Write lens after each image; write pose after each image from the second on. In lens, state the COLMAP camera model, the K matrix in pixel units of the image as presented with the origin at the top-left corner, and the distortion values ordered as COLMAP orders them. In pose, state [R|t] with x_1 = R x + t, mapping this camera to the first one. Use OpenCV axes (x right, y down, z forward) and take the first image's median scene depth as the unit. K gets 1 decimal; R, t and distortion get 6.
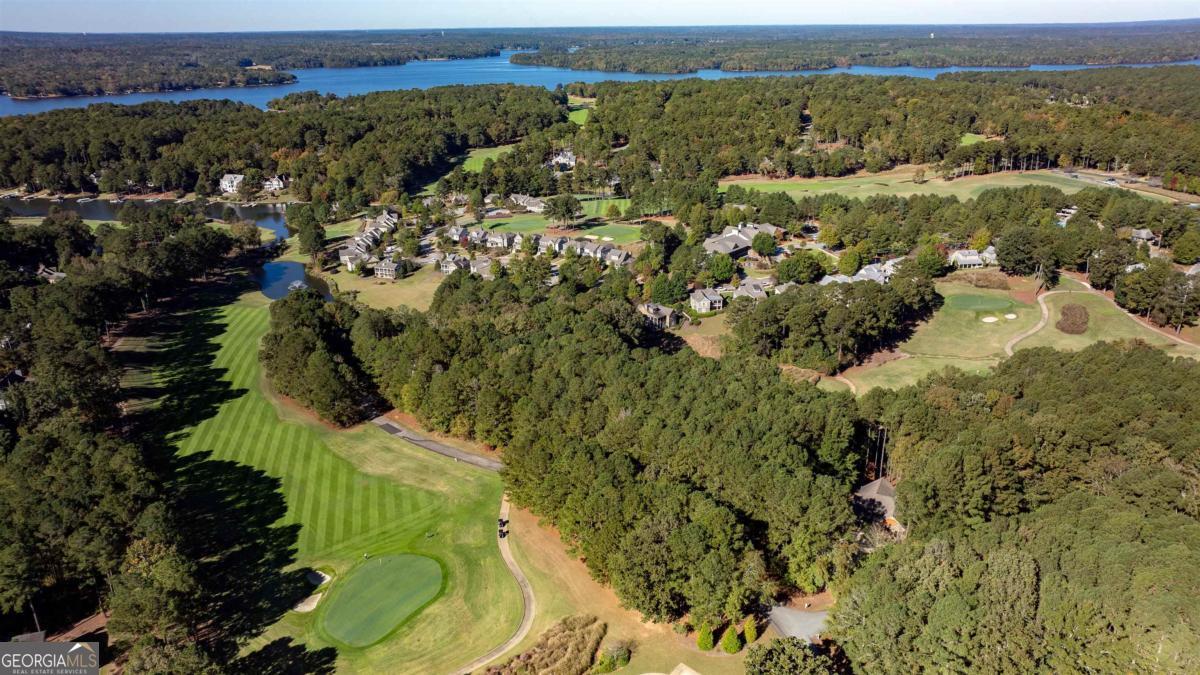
lens RADIAL K [[859.8, 0, 600.0], [0, 859.8, 337.5], [0, 0, 1]] dist [-0.015474, 0.008793]
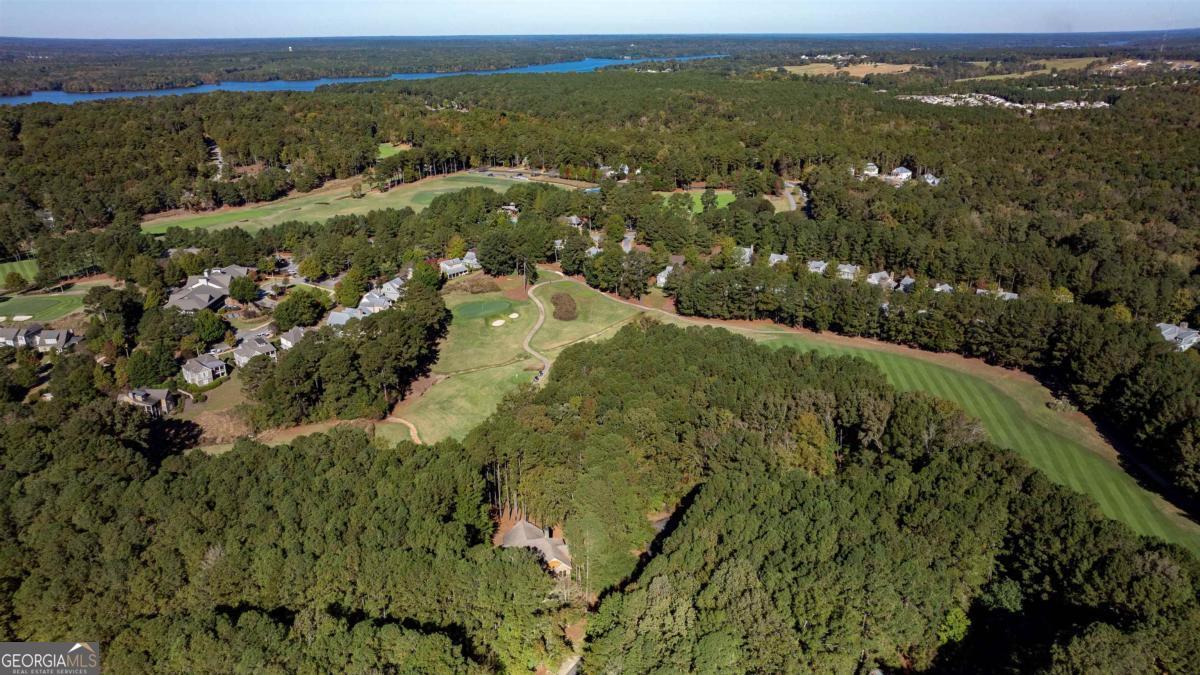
lens RADIAL K [[848.7, 0, 600.0], [0, 848.7, 337.5], [0, 0, 1]] dist [-0.028025, 0.037383]
pose [[0.767707, -0.215730, 0.603395, -0.061713], [0.221275, 0.972953, 0.066326, -0.036865], [-0.601384, 0.082597, 0.794679, 0.091750]]
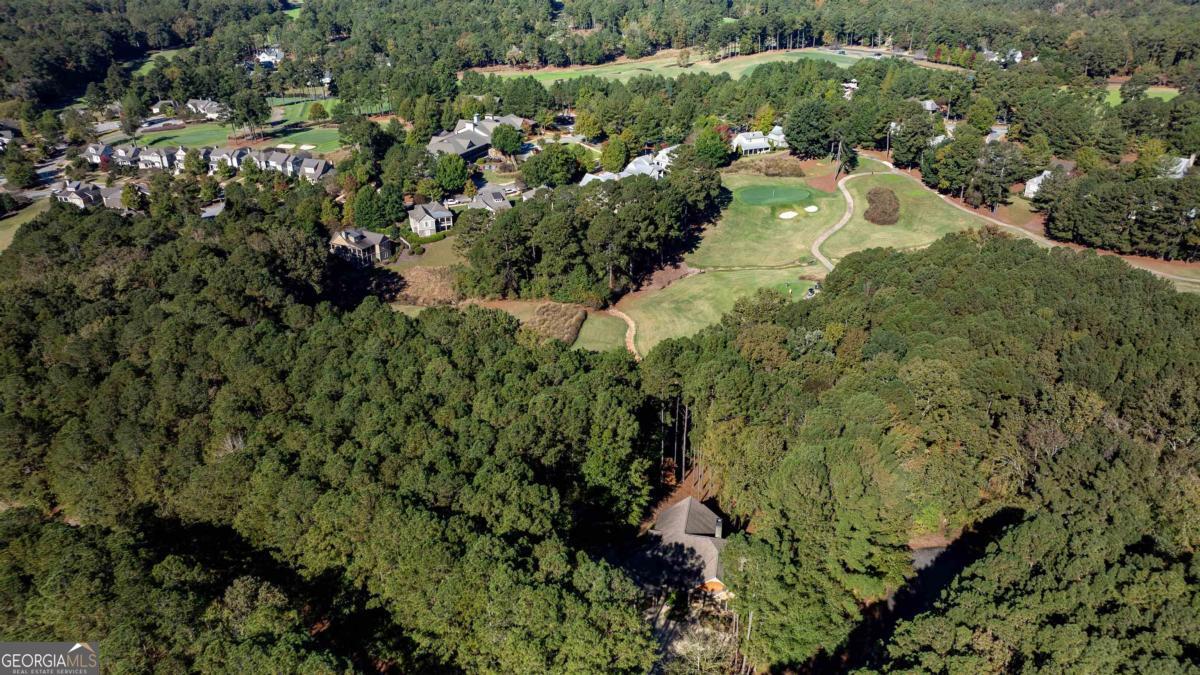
lens RADIAL K [[848.7, 0, 600.0], [0, 848.7, 337.5], [0, 0, 1]] dist [-0.028025, 0.037383]
pose [[0.964548, -0.112514, 0.238723, 0.068290], [0.088322, 0.990027, 0.109756, -0.008249], [-0.248691, -0.084780, 0.964865, 0.222520]]
